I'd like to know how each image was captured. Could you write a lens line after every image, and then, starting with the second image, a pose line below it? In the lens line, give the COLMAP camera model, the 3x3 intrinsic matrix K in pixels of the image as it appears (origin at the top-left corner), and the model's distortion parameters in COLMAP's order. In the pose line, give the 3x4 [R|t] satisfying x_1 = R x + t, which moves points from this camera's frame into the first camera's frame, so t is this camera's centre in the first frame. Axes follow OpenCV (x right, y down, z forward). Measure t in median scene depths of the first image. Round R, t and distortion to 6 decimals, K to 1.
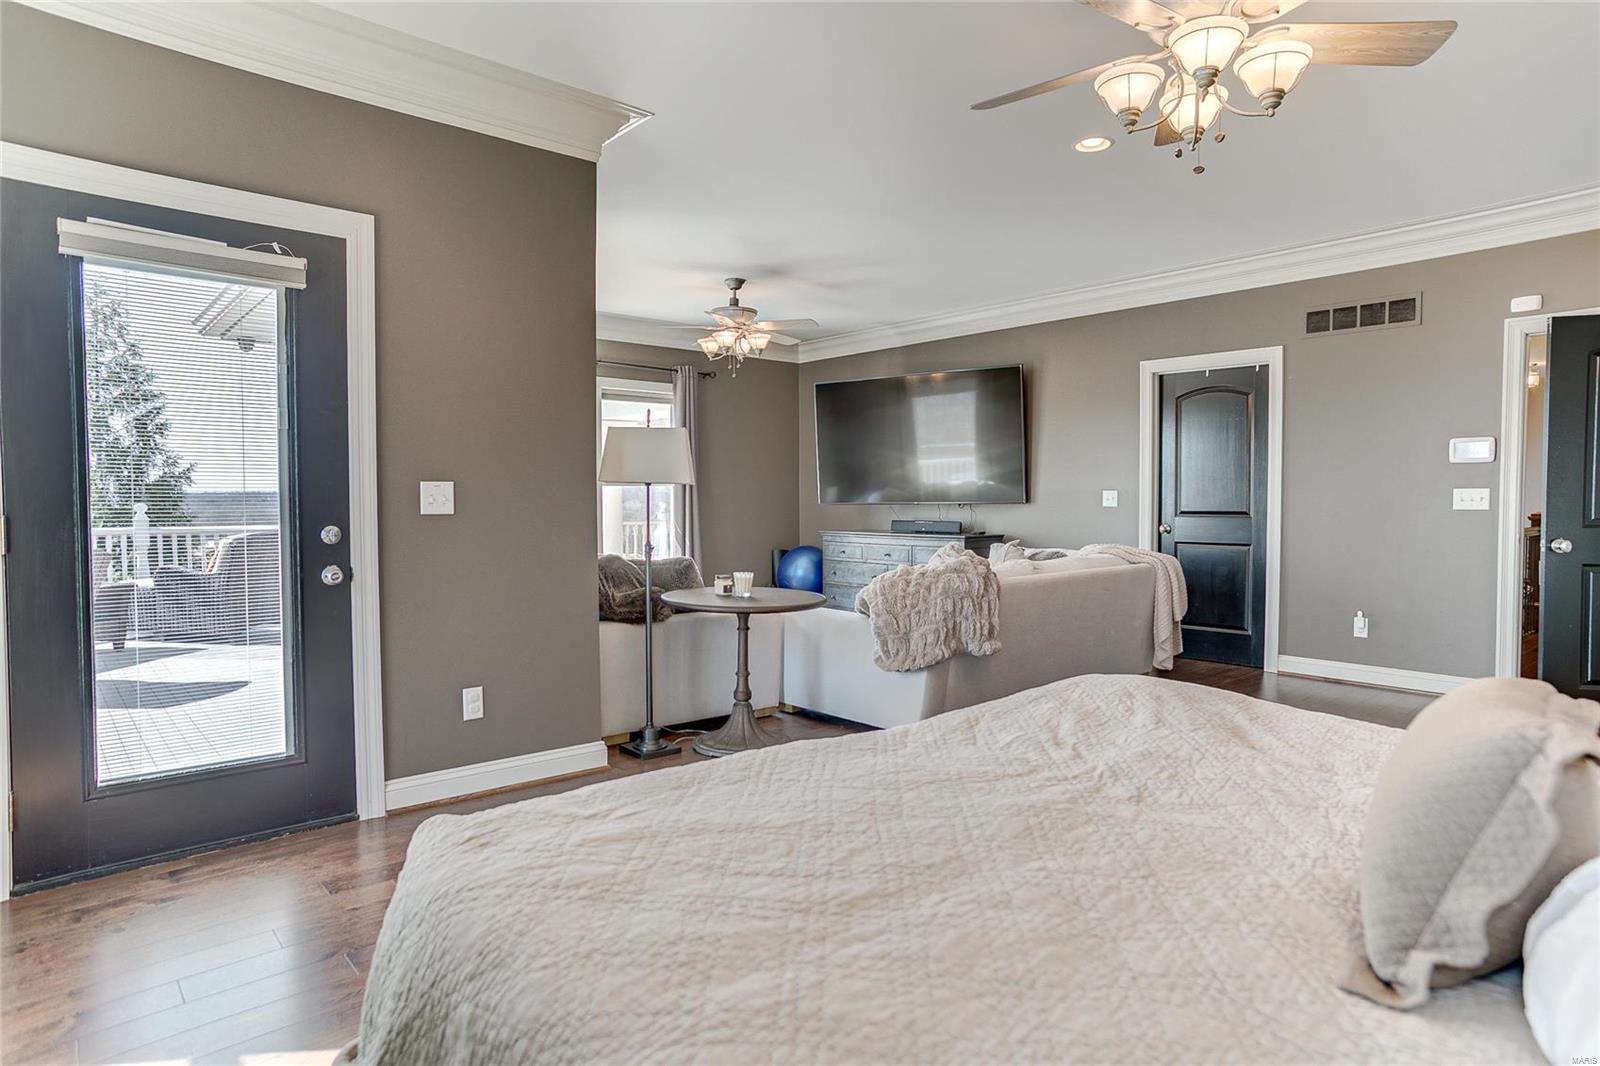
lens RADIAL K [[913.9, 0, 800.0], [0, 913.9, 533.0], [0, 0, 1]] dist [-0.000707, -0.000001]
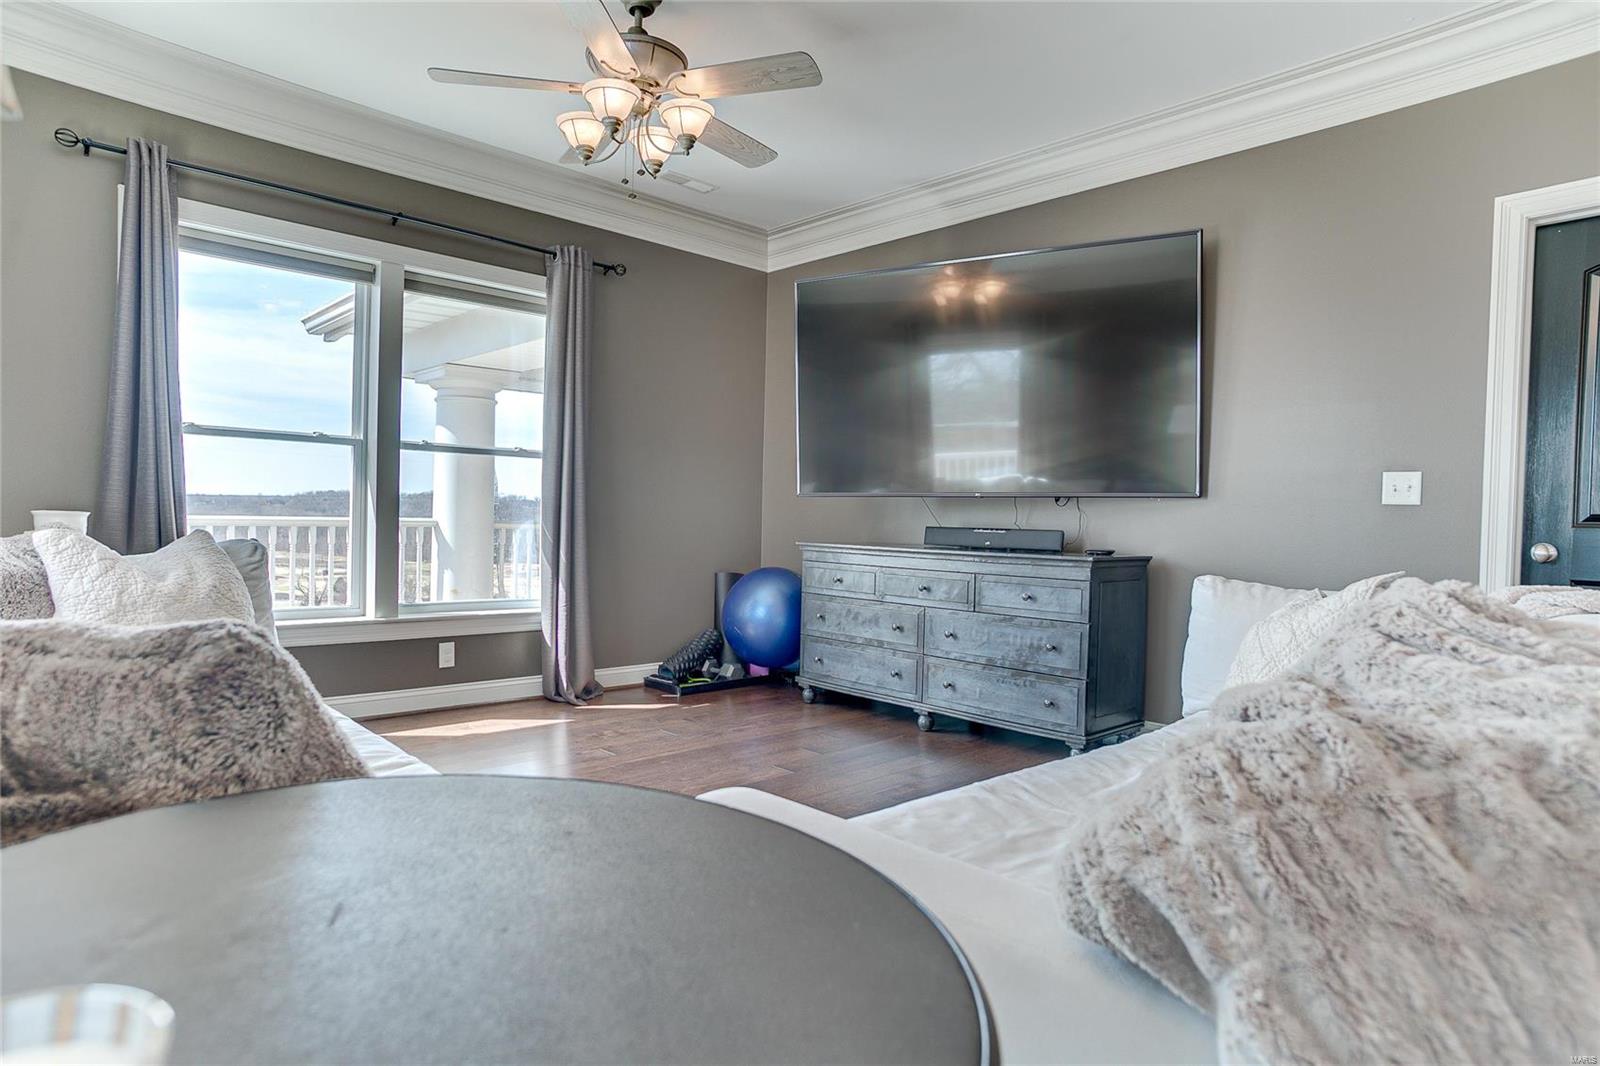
lens RADIAL K [[913.9, 0, 800.0], [0, 913.9, 533.0], [0, 0, 1]] dist [-0.000707, -0.000001]
pose [[0.998568, 0.026699, 0.046361, -0.003569], [-0.025991, 0.999537, -0.015792, 0.001139], [-0.046761, 0.014565, 0.998800, 0.424158]]
